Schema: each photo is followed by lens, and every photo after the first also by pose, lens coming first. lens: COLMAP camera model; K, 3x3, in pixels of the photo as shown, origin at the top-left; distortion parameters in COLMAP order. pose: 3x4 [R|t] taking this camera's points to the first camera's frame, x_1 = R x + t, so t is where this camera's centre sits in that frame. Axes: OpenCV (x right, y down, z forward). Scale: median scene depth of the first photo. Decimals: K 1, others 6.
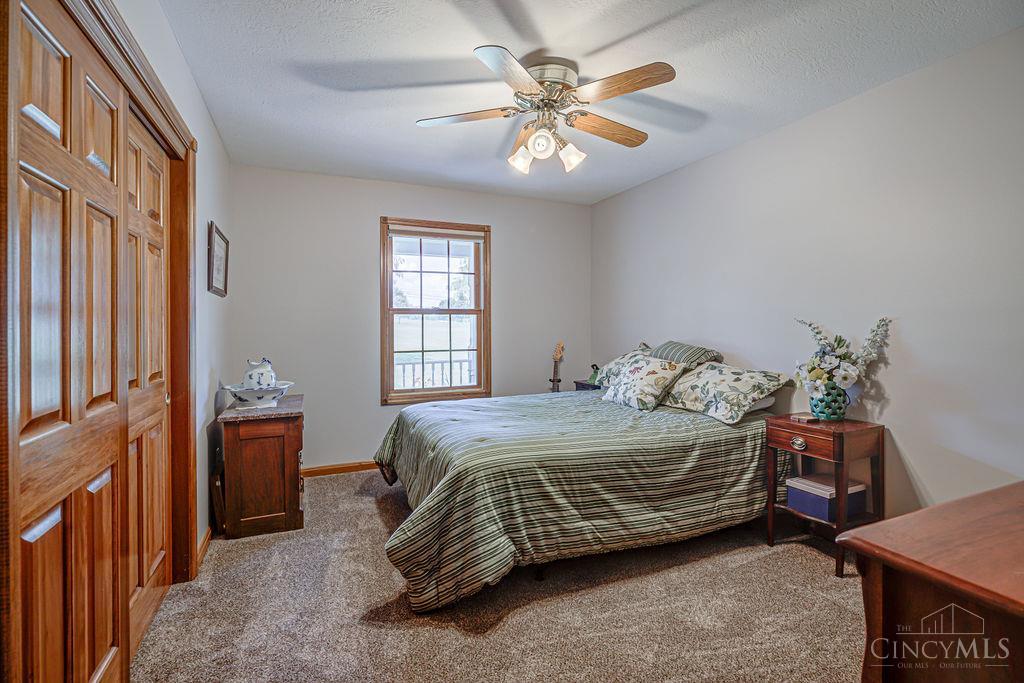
lens RADIAL K [[471.2, 0, 506.9], [0, 471.2, 331.6], [0, 0, 1]] dist [-0.008884, 0.000118]
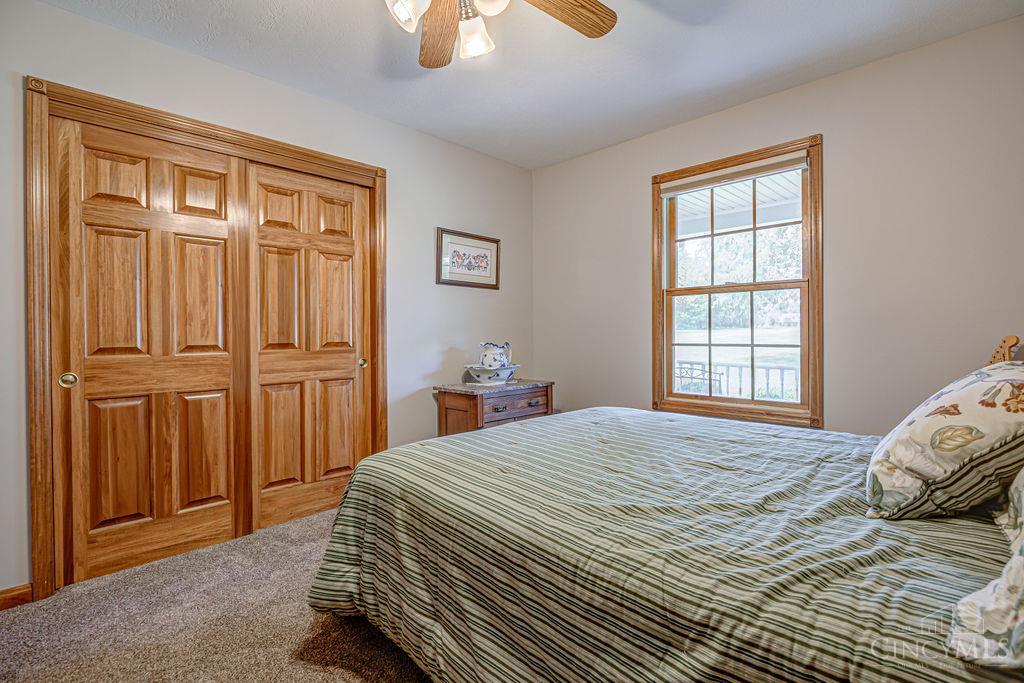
lens RADIAL K [[471.2, 0, 506.9], [0, 471.2, 331.6], [0, 0, 1]] dist [-0.008884, 0.000118]
pose [[0.379076, -0.000413, -0.925366, 0.381010], [-0.006702, 0.999972, -0.003192, 0.026569], [0.925341, 0.007412, 0.379062, 0.451247]]
